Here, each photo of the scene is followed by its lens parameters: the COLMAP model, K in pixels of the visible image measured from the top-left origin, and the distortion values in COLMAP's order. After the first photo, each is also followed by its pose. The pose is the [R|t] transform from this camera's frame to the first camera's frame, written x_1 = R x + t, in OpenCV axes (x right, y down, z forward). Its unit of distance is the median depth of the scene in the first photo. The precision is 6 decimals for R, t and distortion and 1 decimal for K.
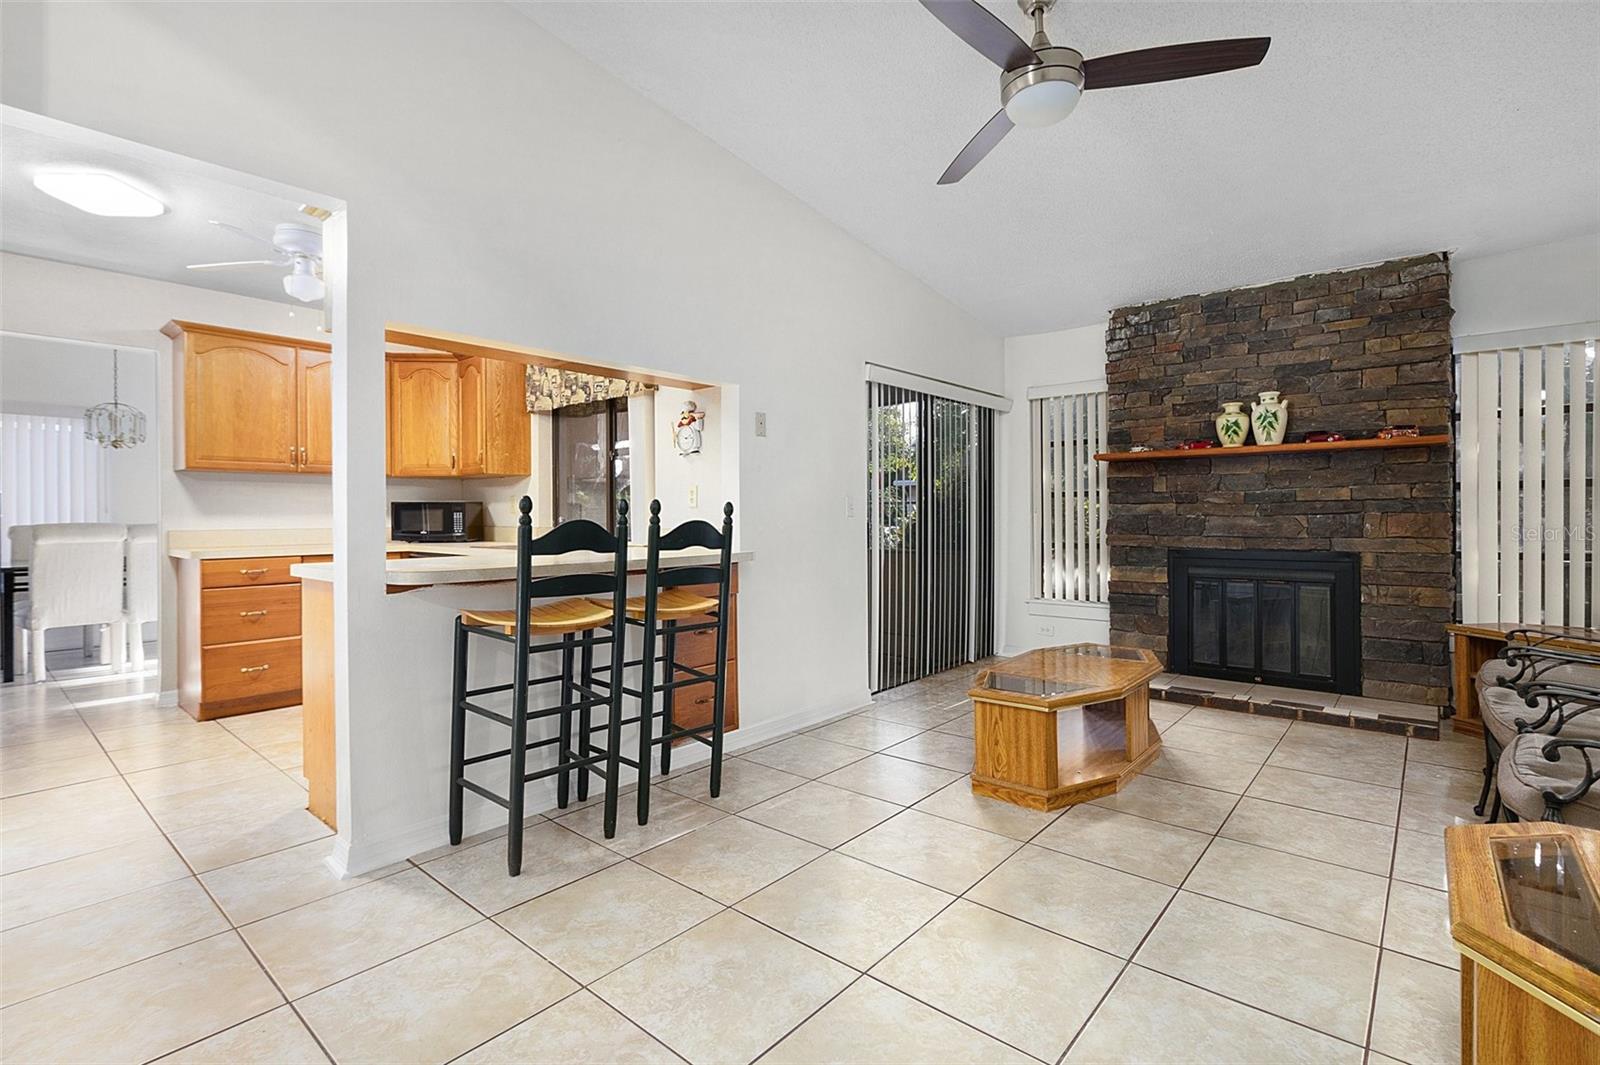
lens RADIAL K [[748.4, 0, 807.0], [0, 748.4, 522.5], [0, 0, 1]] dist [0.002770, -0.001777]
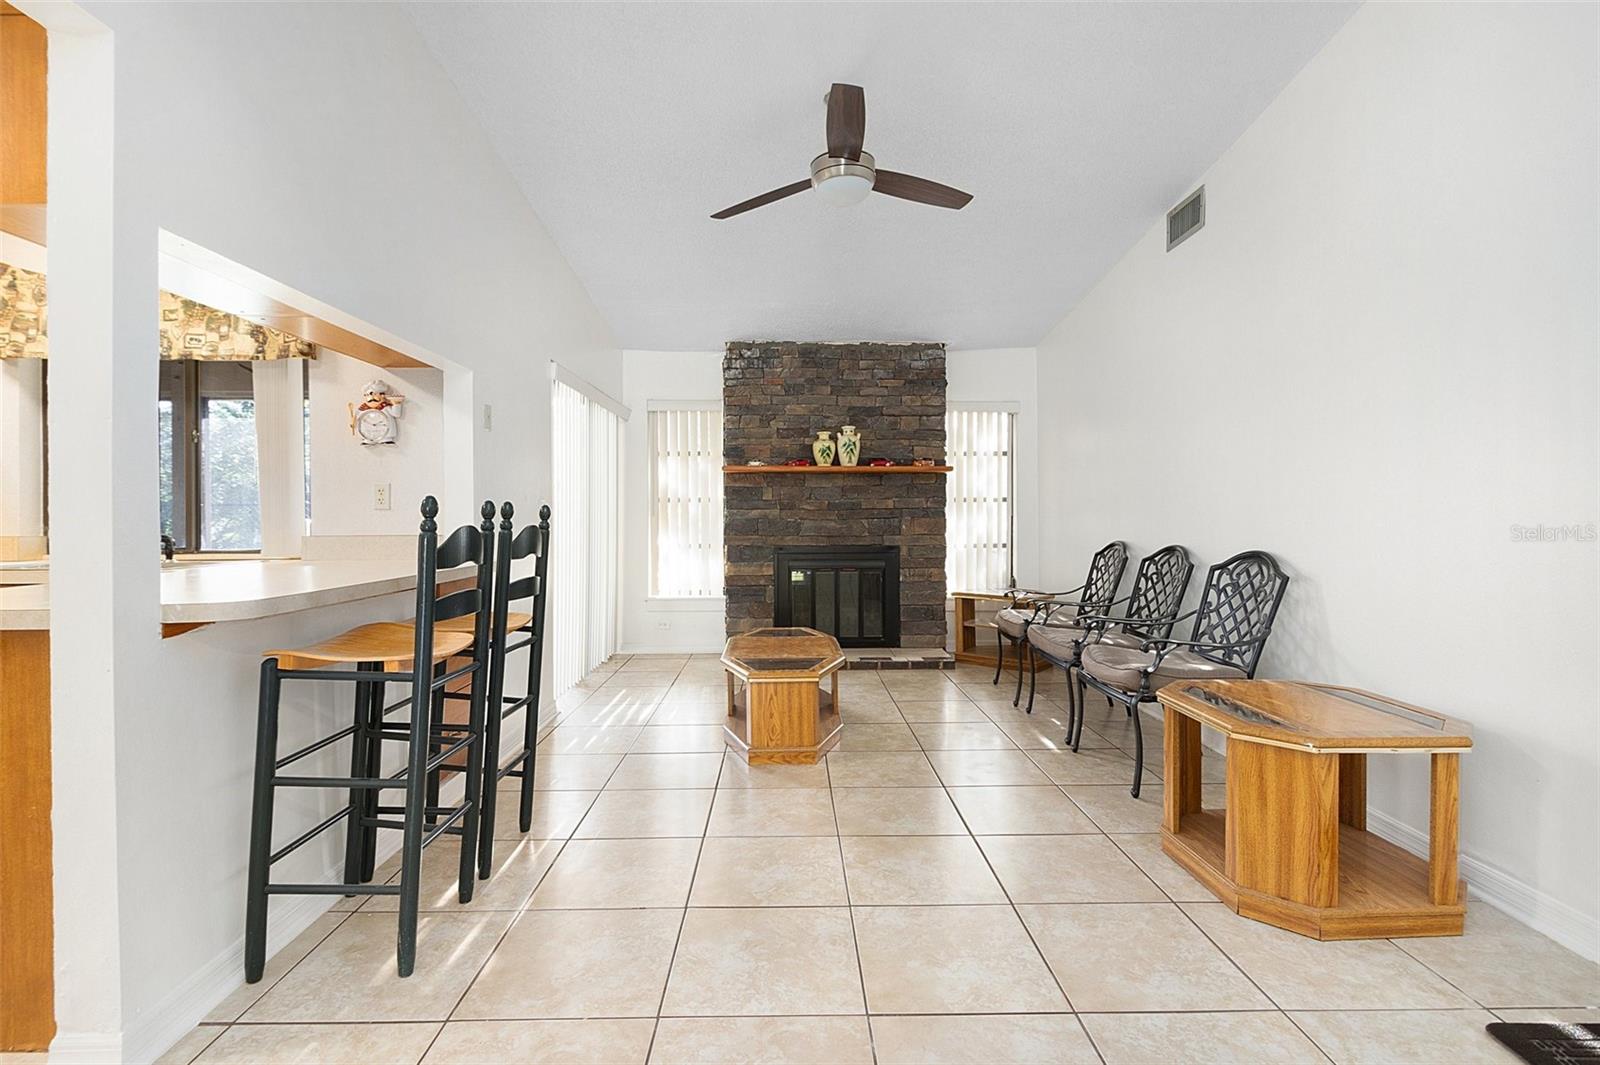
lens RADIAL K [[748.4, 0, 801.6], [0, 748.4, 523.6], [0, 0, 1]] dist [0.002770, -0.001777]
pose [[0.747362, -0.002249, 0.664414, -0.332806], [0.002417, 0.999997, 0.000667, -0.003252], [-0.664413, 0.001108, 0.747365, 0.068730]]
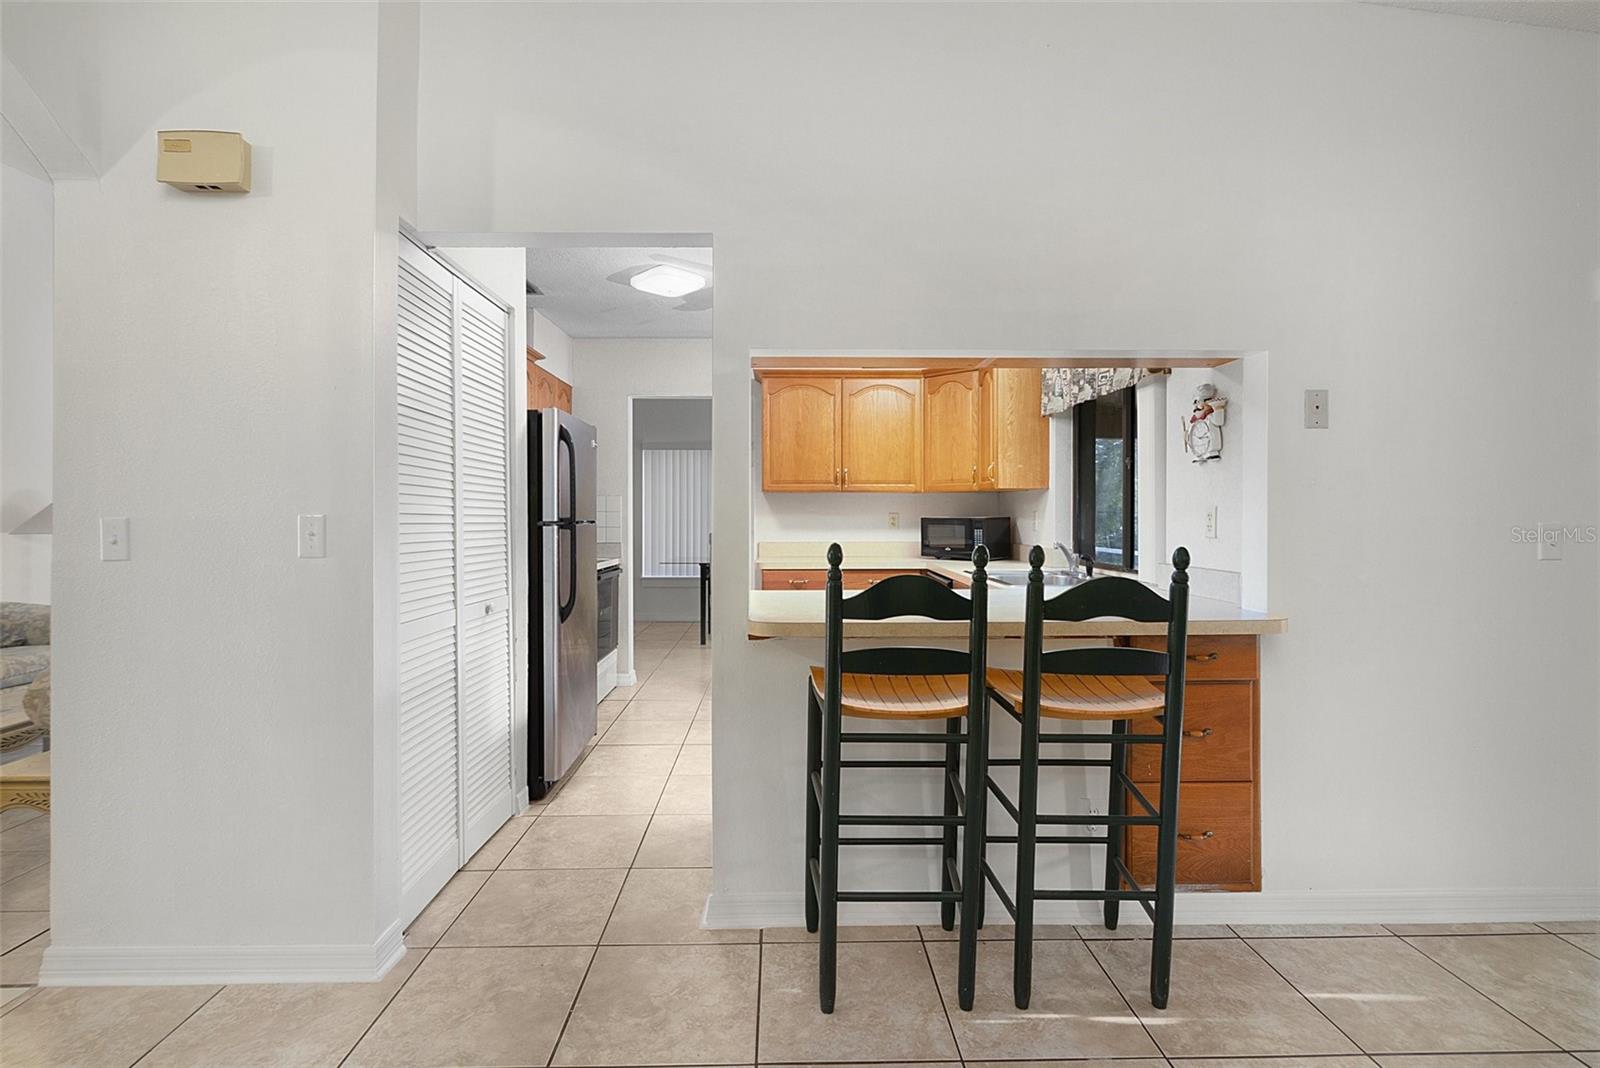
lens RADIAL K [[748.4, 0, 791.8], [0, 748.4, 519.0], [0, 0, 1]] dist [0.002770, -0.001777]
pose [[0.665024, 0.009507, -0.746761, 0.099369], [-0.007105, 0.999954, 0.006403, -0.036401], [0.746788, 0.001047, 0.665061, 0.234075]]
